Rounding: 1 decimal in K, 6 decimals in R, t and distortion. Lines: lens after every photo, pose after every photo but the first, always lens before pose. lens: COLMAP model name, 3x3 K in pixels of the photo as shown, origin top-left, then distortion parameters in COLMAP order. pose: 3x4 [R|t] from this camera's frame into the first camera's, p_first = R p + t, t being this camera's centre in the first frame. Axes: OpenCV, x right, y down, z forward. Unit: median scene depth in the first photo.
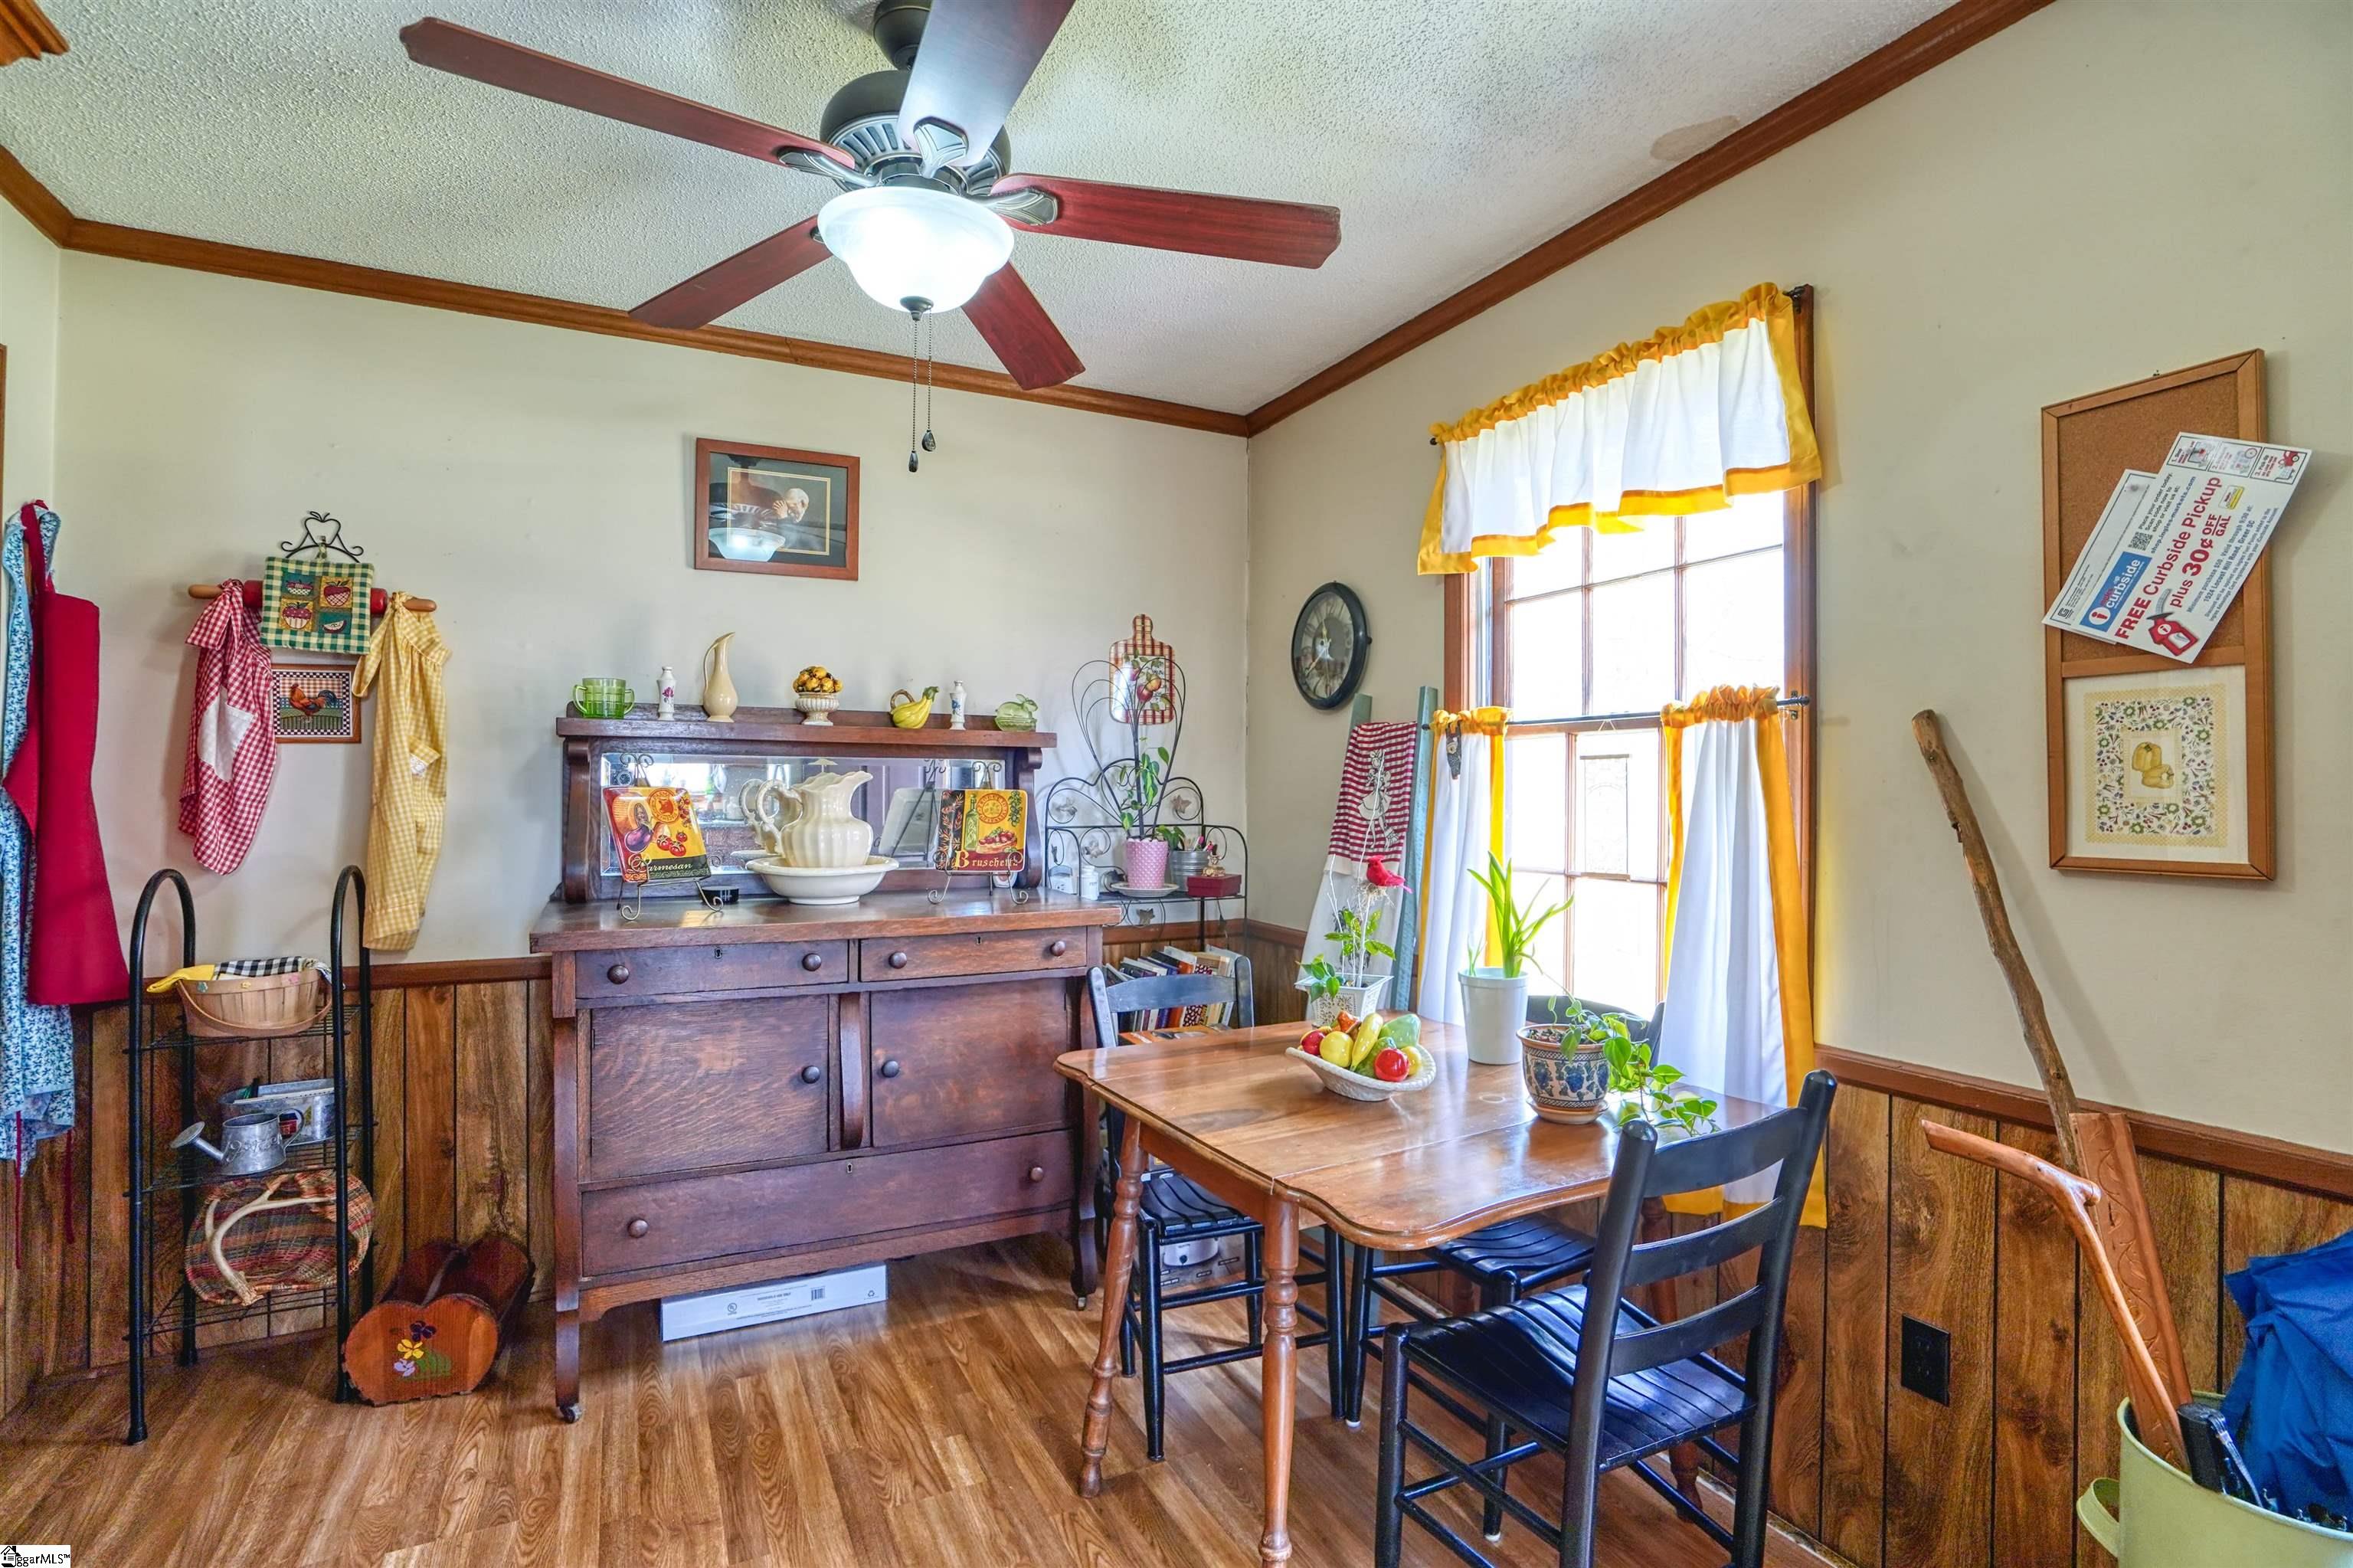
lens RADIAL K [[1095.1, 0, 1164.4], [0, 1095.1, 780.8], [0, 0, 1]] dist [-0.060584, 0.027053]
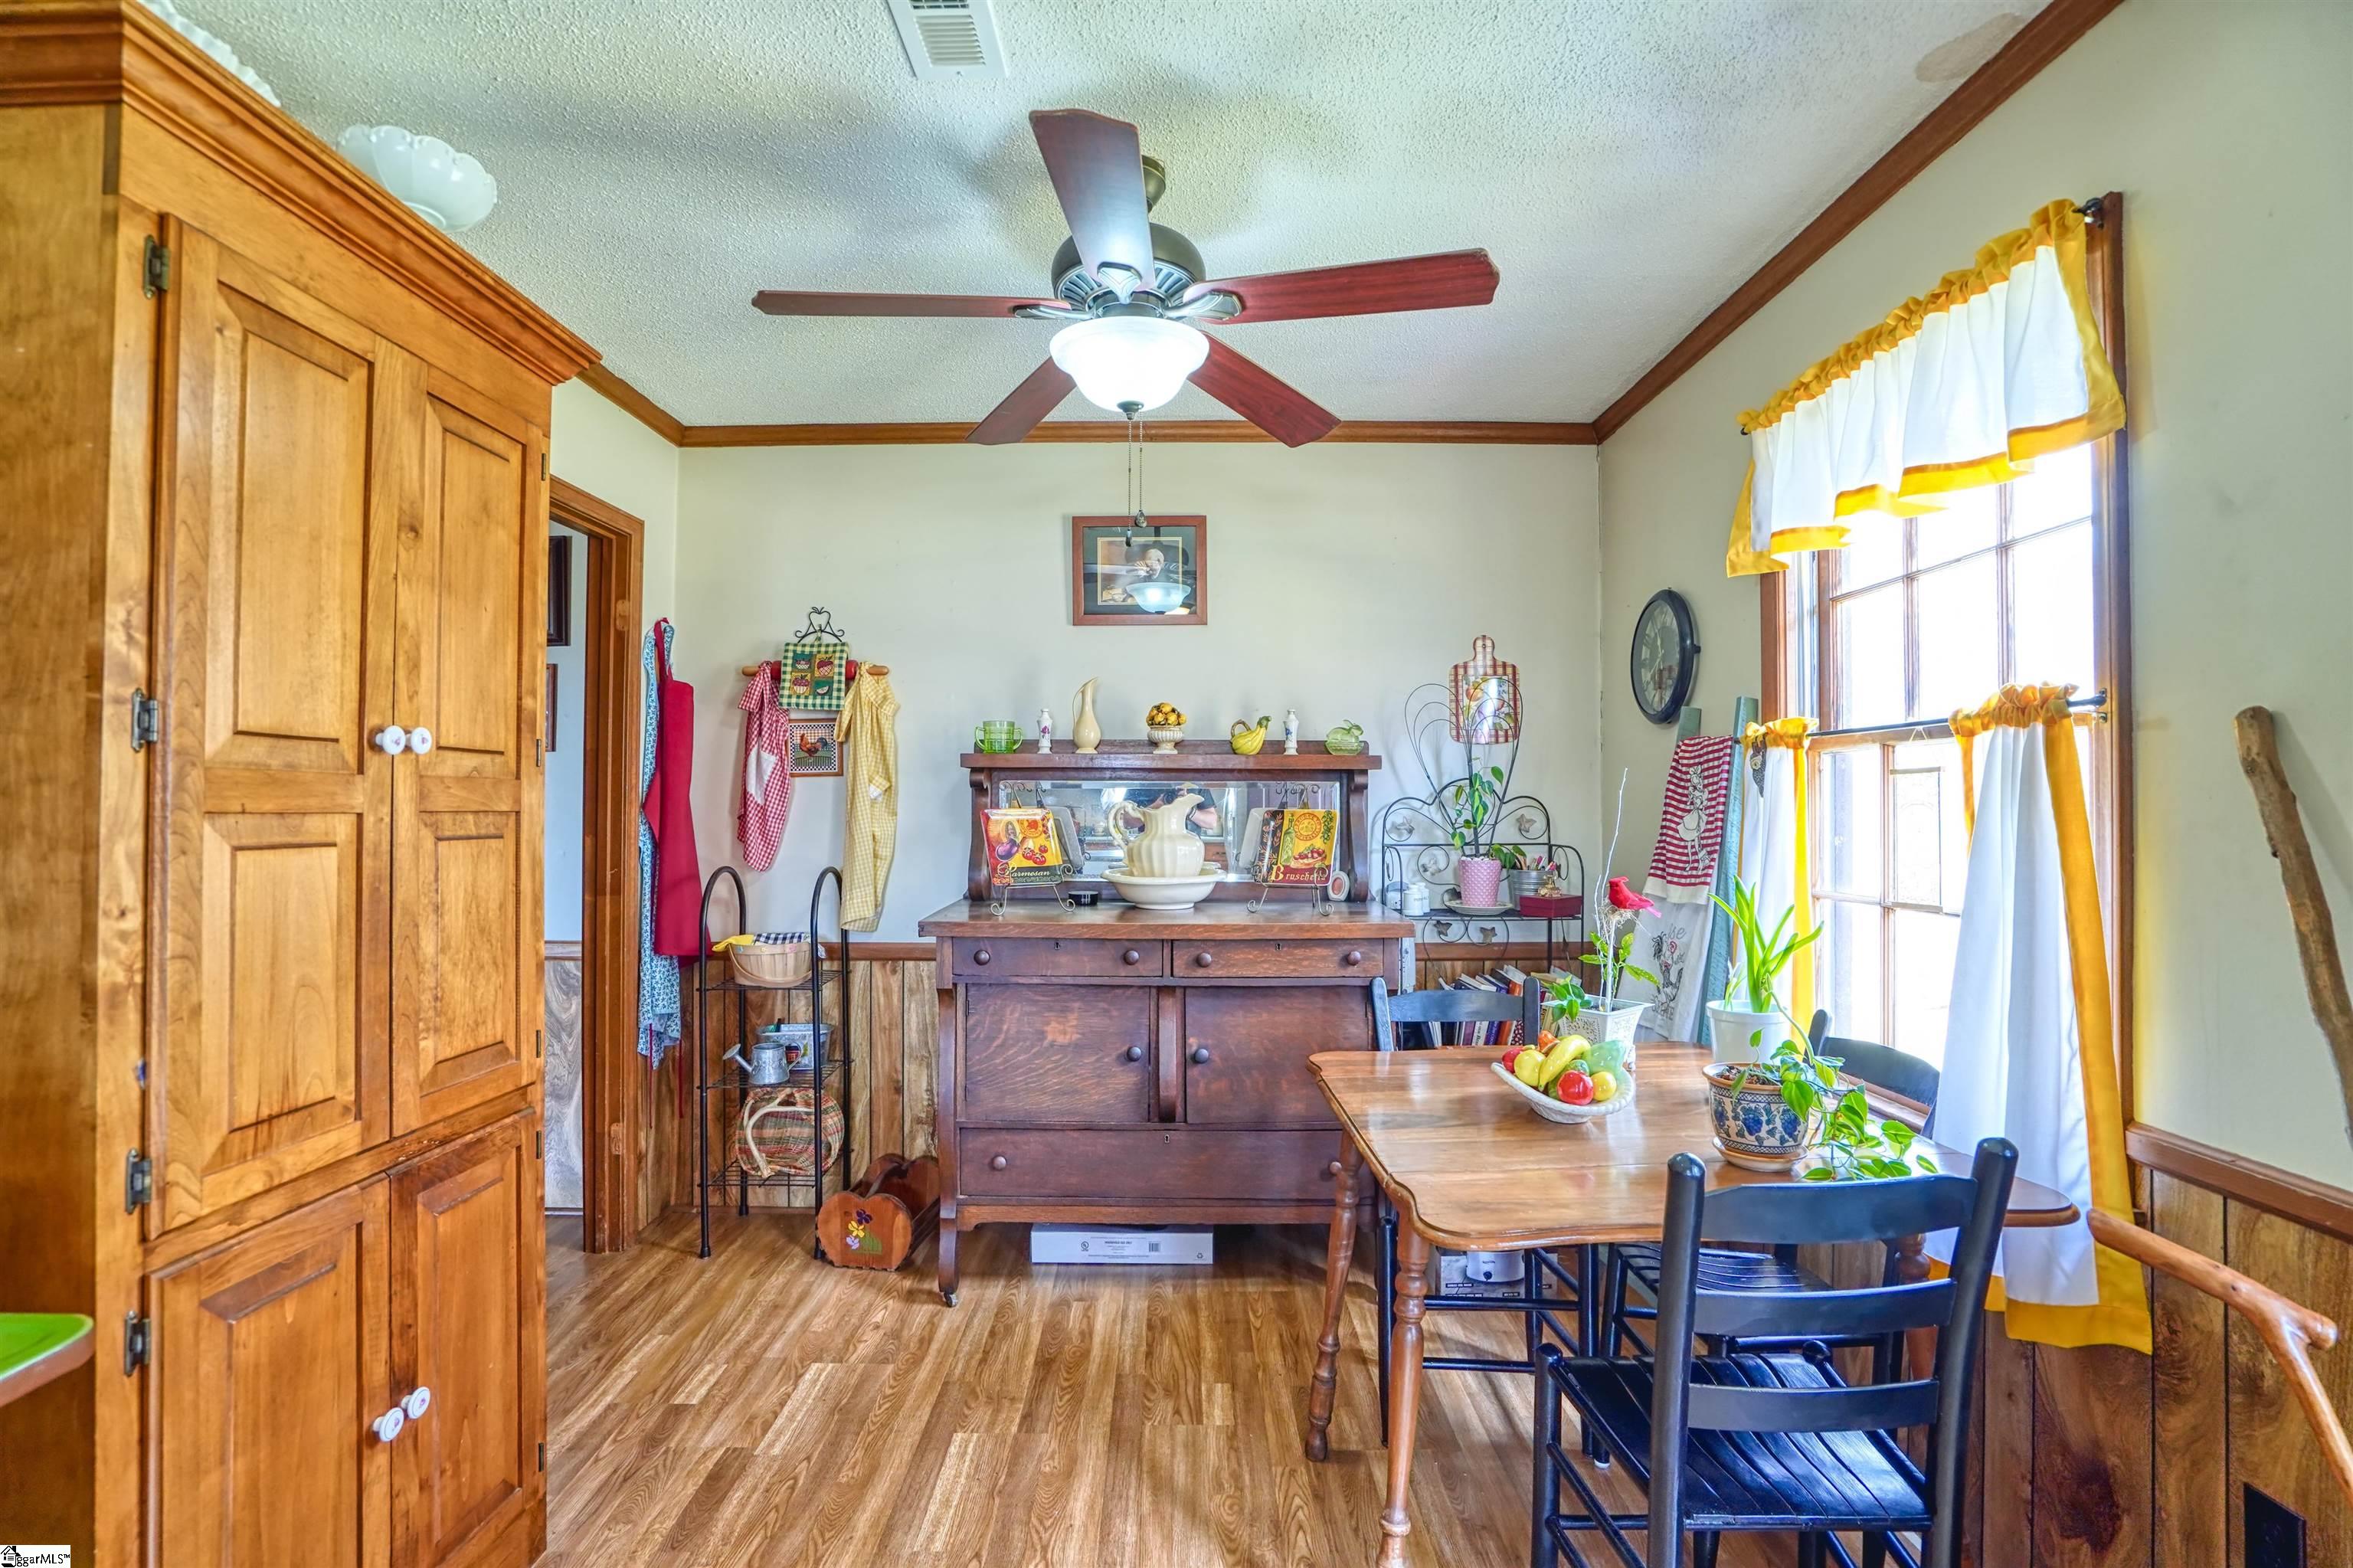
lens RADIAL K [[1100.0, 0, 1176.5], [0, 1100.0, 784.0], [0, 0, 1]] dist [-0.056300, 0.022416]
pose [[0.891441, -0.012459, -0.452965, 0.262165], [0.006664, 0.999874, -0.014386, -0.002841], [0.453088, 0.009806, 0.891412, -0.039042]]
